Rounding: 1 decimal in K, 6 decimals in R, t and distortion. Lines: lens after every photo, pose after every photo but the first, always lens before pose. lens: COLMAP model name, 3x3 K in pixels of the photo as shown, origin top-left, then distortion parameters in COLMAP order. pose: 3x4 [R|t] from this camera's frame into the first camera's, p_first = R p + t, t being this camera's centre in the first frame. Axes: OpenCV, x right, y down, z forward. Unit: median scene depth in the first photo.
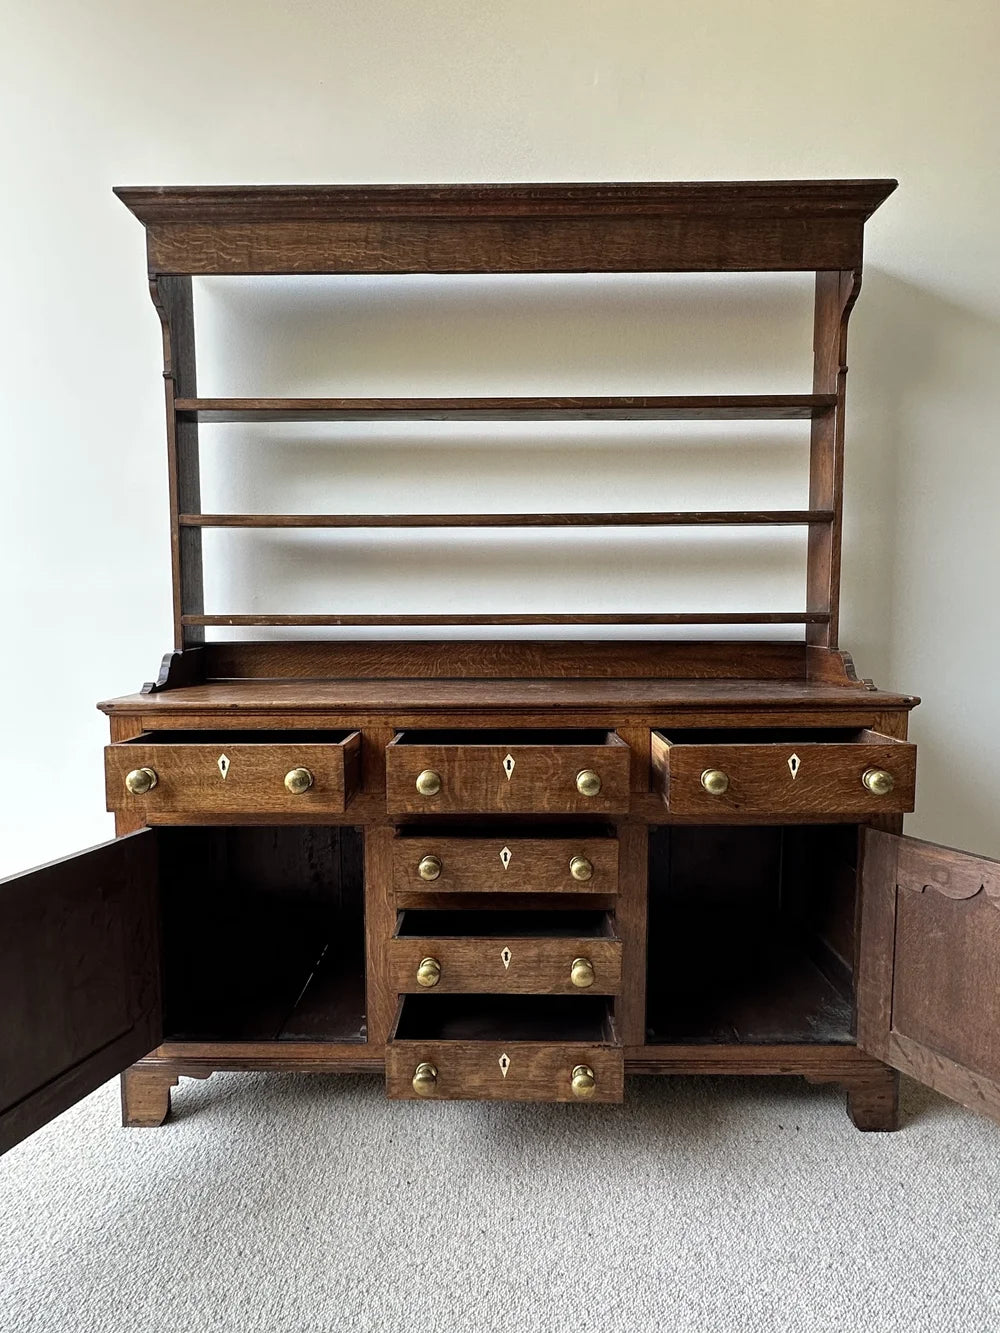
lens RADIAL K [[742.6, 0, 491.2], [0, 742.6, 666.1], [0, 0, 1]] dist [-0.002123, 0.000734]
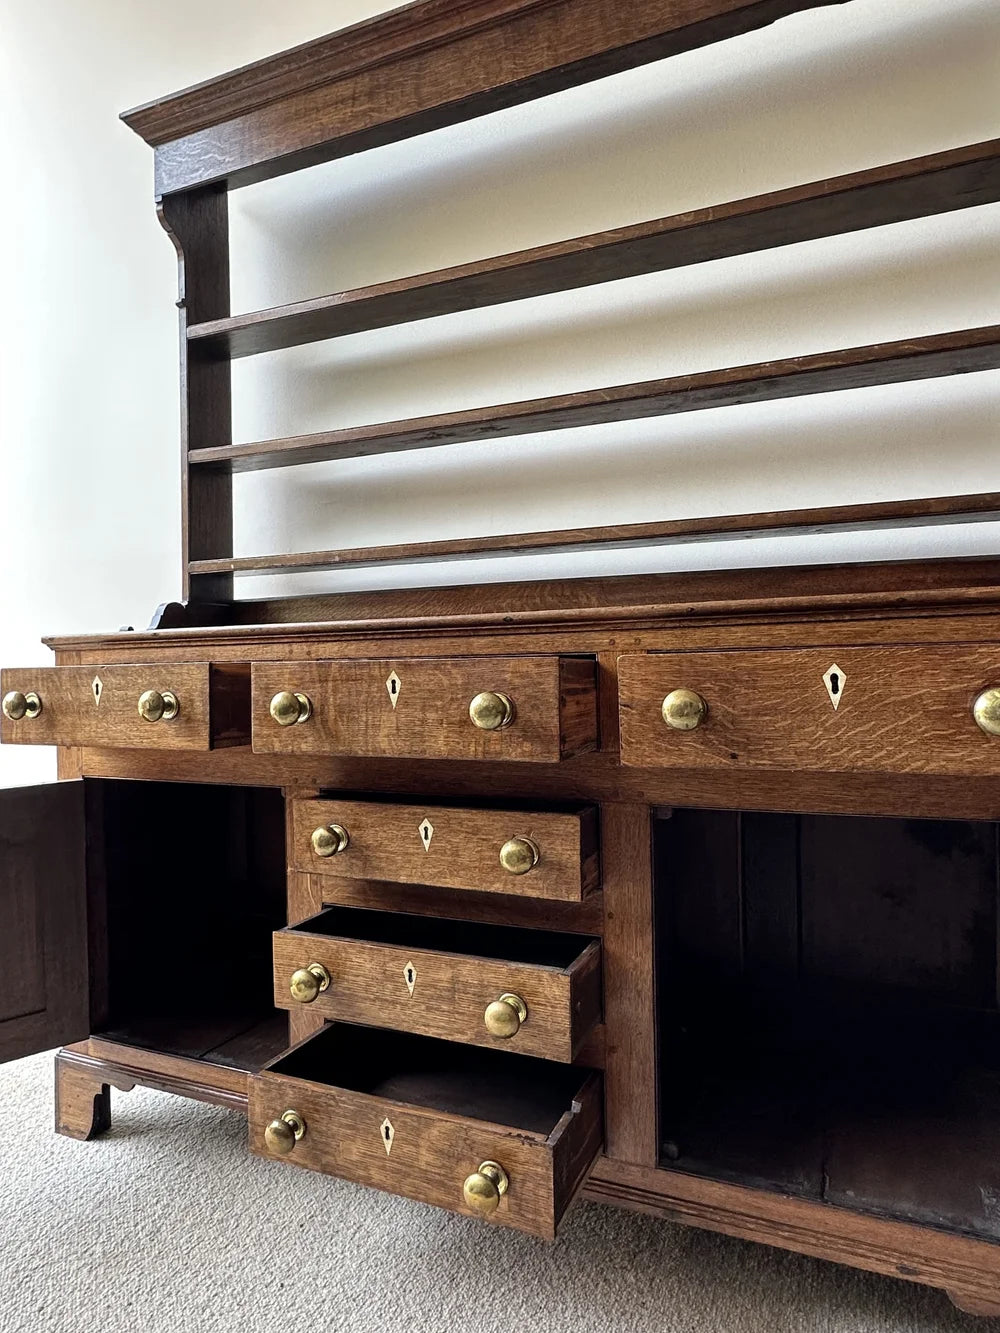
lens RADIAL K [[826.2, 0, 486.4], [0, 826.2, 665.6], [0, 0, 1]] dist [-0.000817, 0.000550]
pose [[0.920218, -0.013401, -0.391176, 0.378711], [-0.019912, 0.996517, -0.080979, 0.161758], [0.390898, 0.082307, 0.916746, 0.296199]]
